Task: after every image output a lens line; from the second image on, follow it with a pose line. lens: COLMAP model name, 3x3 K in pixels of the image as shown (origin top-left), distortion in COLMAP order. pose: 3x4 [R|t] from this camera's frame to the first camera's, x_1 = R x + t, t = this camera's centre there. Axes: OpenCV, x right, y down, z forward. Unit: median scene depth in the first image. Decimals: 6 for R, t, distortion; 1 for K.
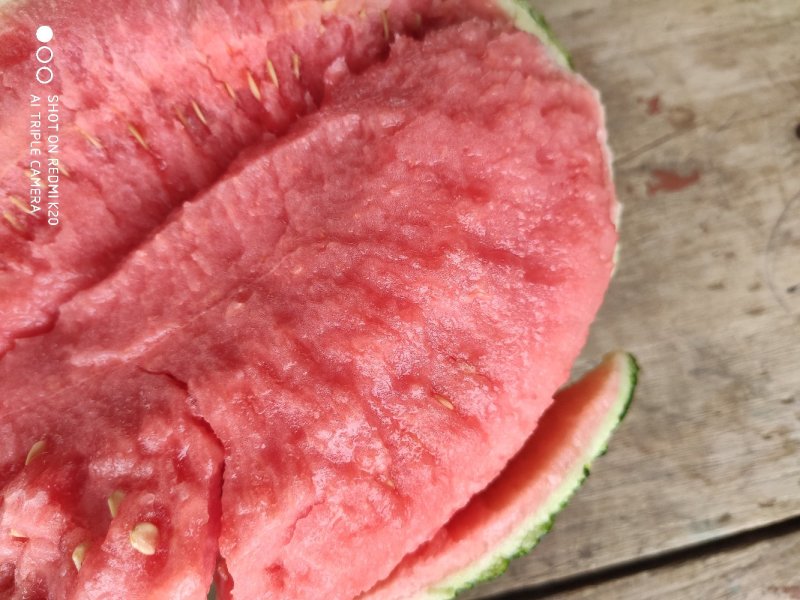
lens RADIAL K [[604.7, 0, 400.0], [0, 604.7, 300.0], [0, 0, 1]] dist [0.077240, -0.137553]
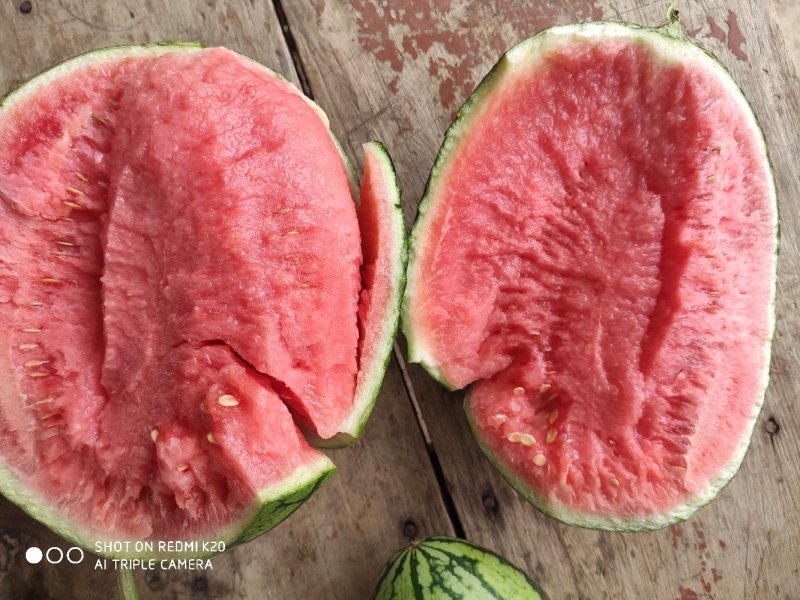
lens RADIAL K [[604.7, 0, 400.0], [0, 604.7, 300.0], [0, 0, 1]] dist [0.077240, -0.137553]
pose [[0.637116, -0.768428, 0.060020, 0.019871], [0.768403, 0.639328, 0.028586, 0.451591], [-0.060339, 0.027907, 0.997788, -0.693268]]
